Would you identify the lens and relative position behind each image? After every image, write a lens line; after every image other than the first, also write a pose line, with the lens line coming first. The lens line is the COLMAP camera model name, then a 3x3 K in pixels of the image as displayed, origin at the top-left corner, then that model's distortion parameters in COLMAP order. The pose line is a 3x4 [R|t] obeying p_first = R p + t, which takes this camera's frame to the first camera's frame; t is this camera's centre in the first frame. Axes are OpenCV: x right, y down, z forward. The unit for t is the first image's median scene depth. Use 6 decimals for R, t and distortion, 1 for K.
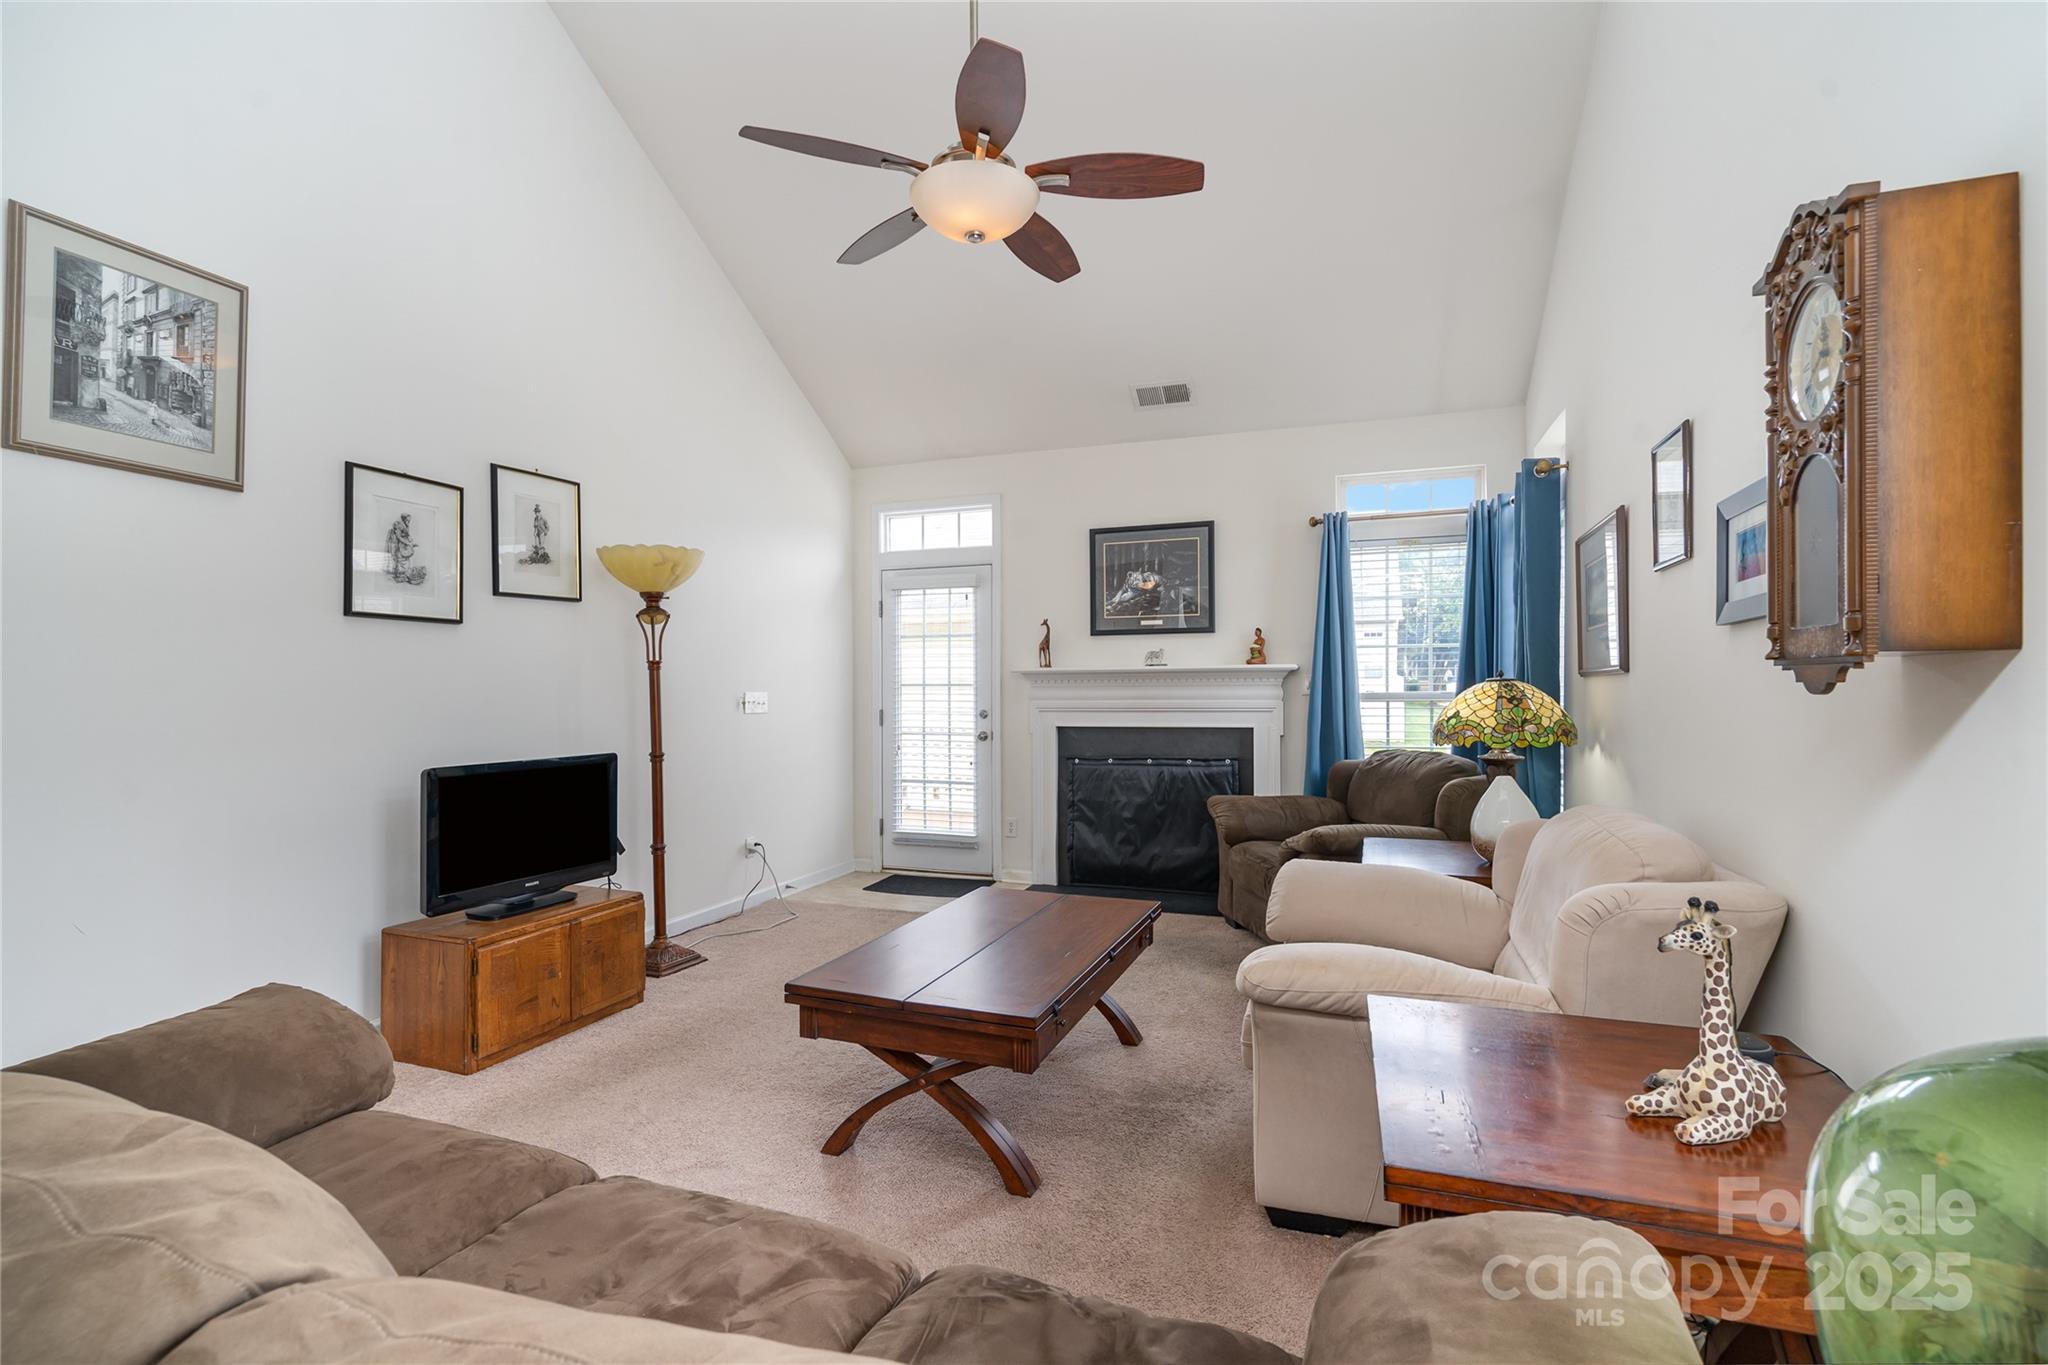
lens RADIAL K [[929.8, 0, 1026.6], [0, 929.8, 683.9], [0, 0, 1]] dist [-0.004299, 0.000372]
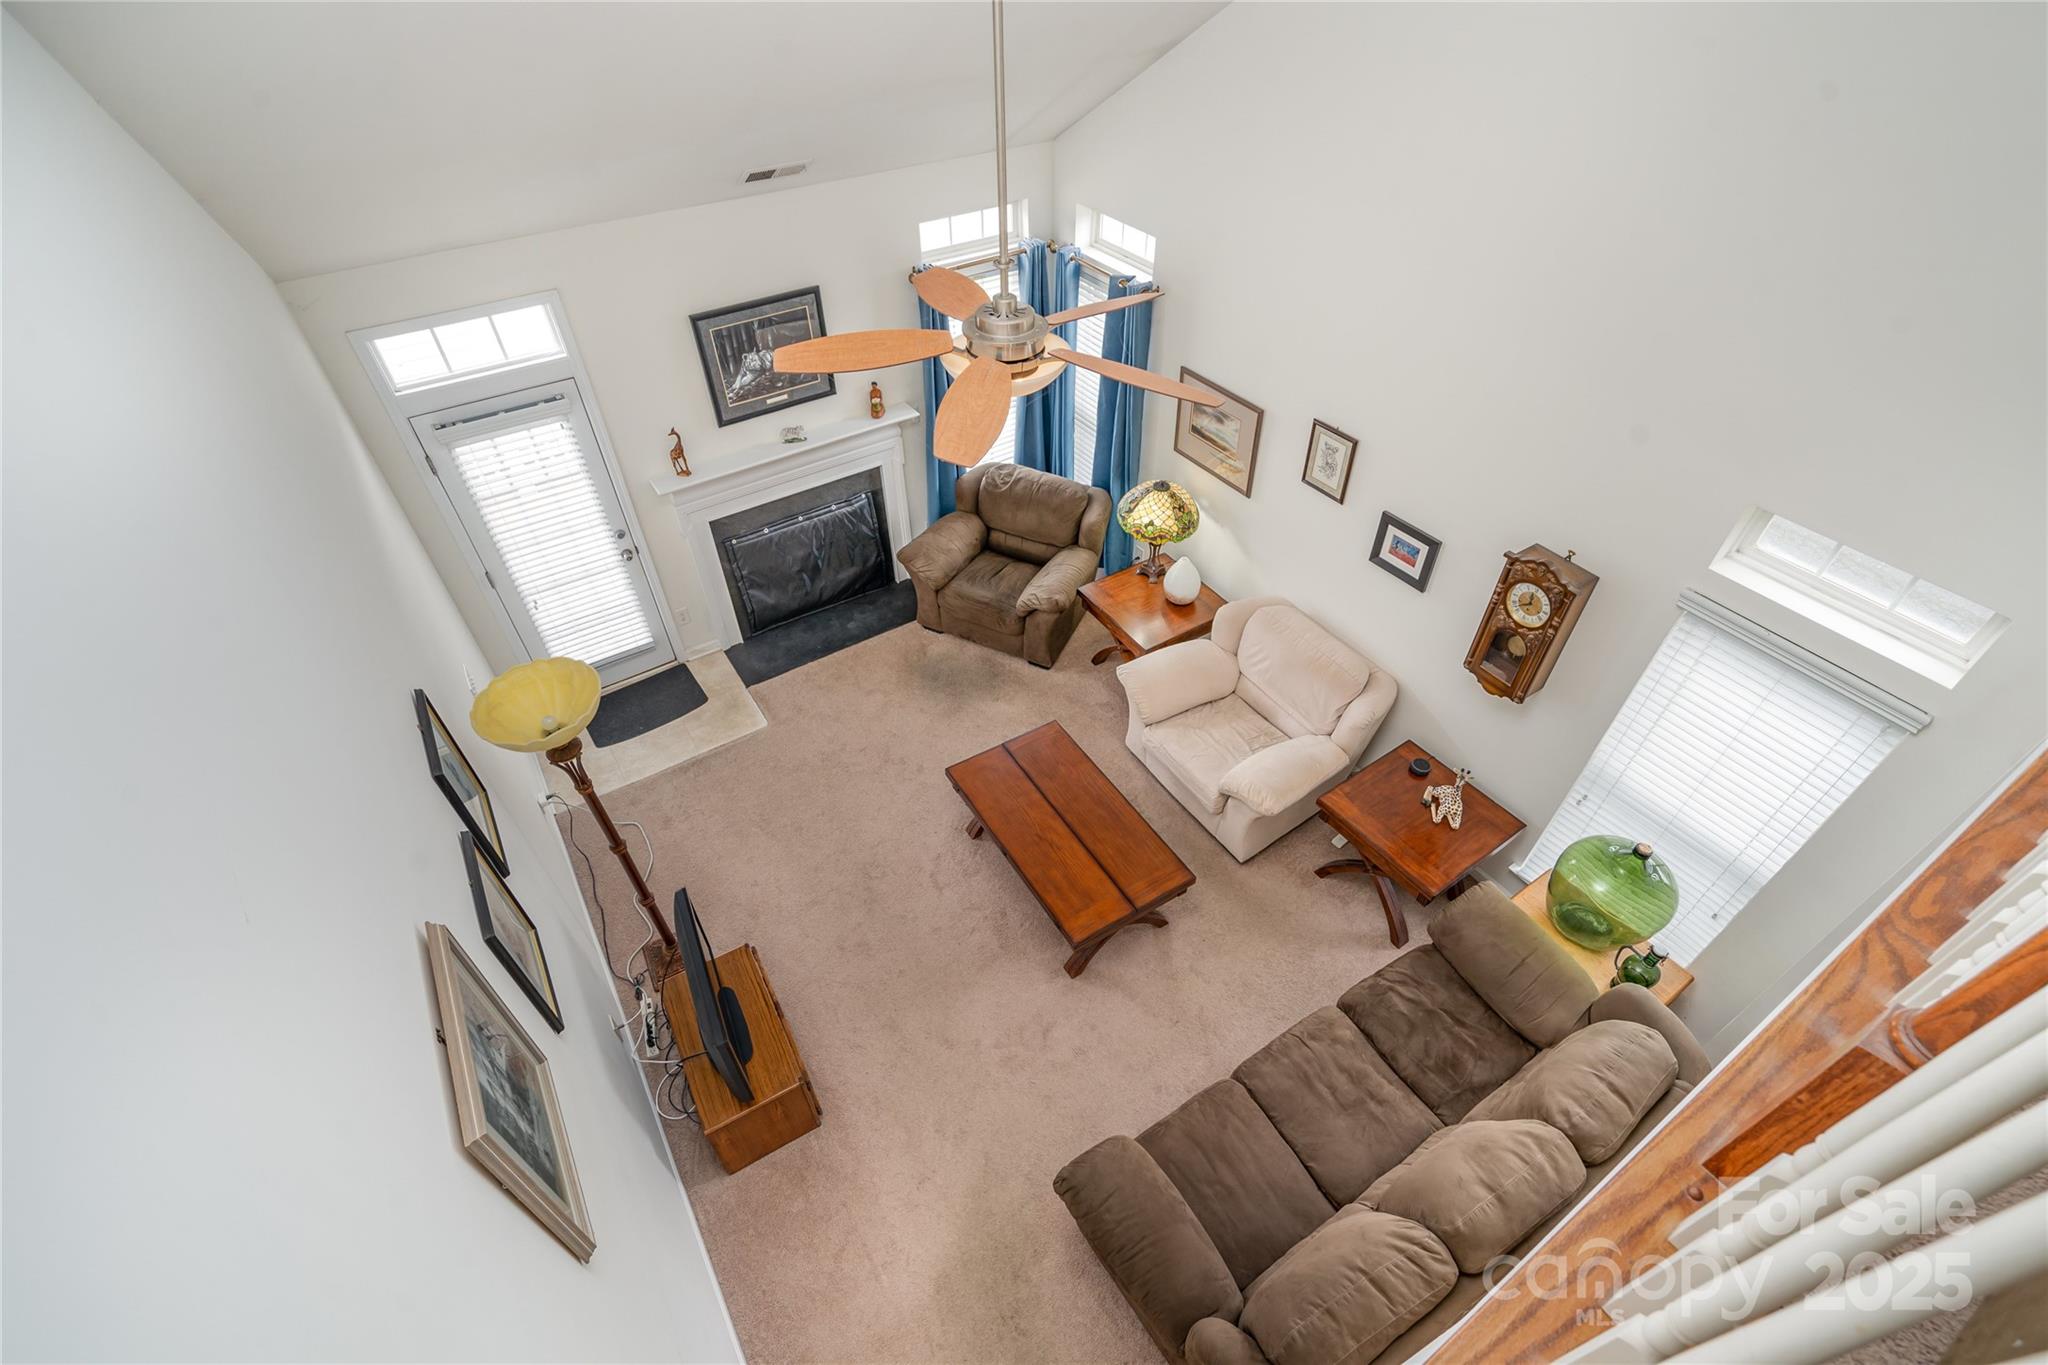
lens RADIAL K [[929.8, 0, 1032.7], [0, 929.8, 686.0], [0, 0, 1]] dist [-0.004299, 0.000372]
pose [[0.595189, -0.552752, 0.583280, -0.478677], [-0.000690, 0.725495, 0.688227, -0.557896], [-0.803586, -0.410027, 0.431425, 0.235679]]
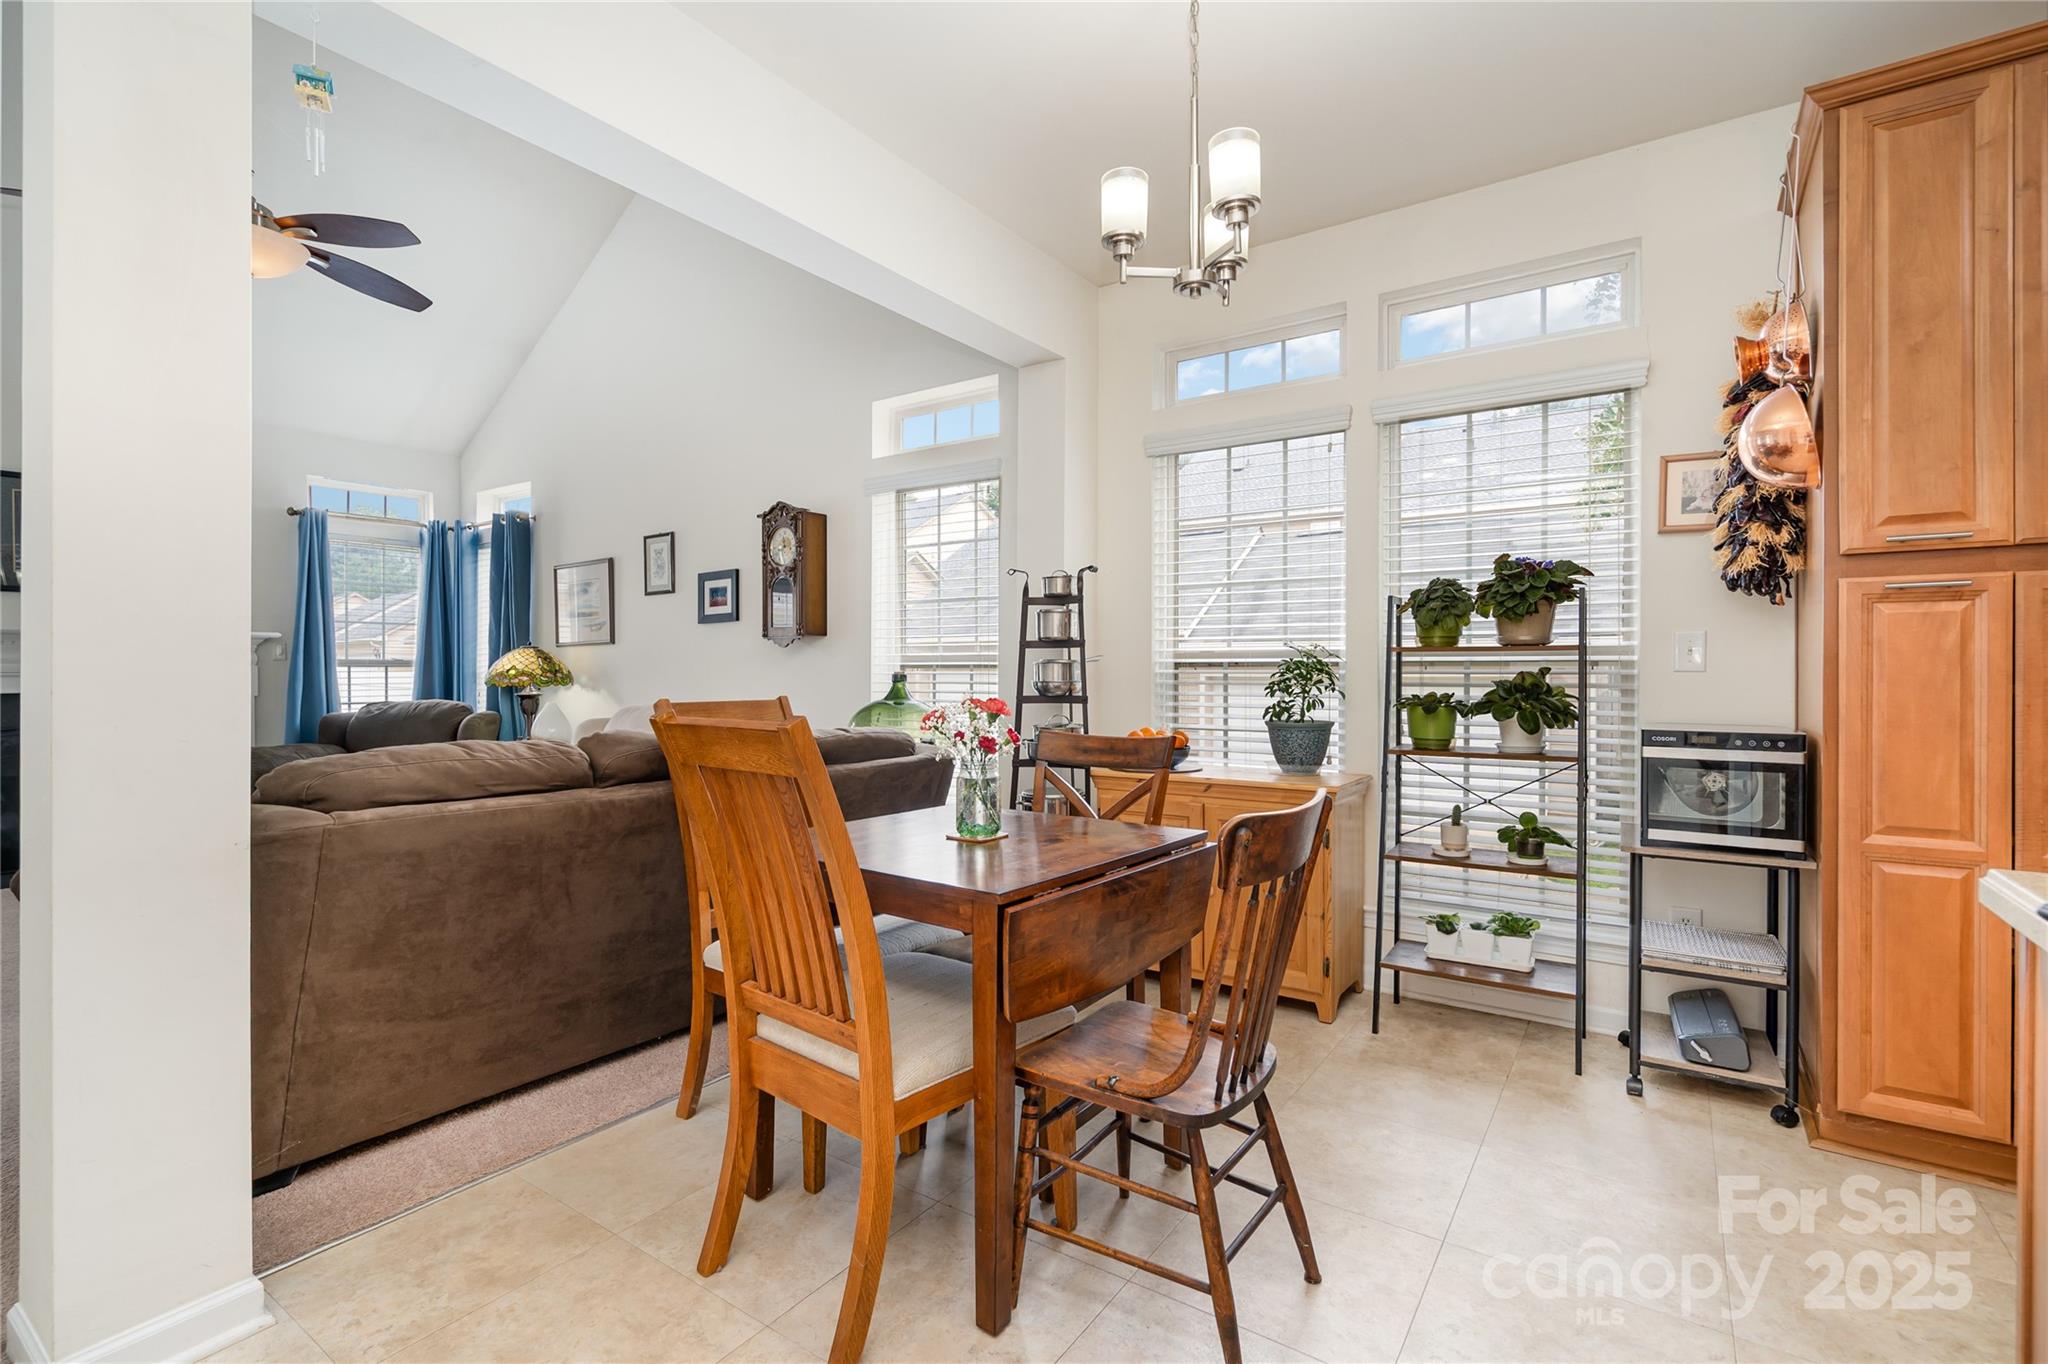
lens RADIAL K [[929.8, 0, 1024.6], [0, 929.8, 682.3], [0, 0, 1]] dist [-0.004299, 0.000372]
pose [[0.256824, -0.003487, 0.966452, -0.572206], [-0.002702, 0.999987, 0.004325, 0.031470], [-0.966455, -0.003722, 0.256811, -0.186358]]
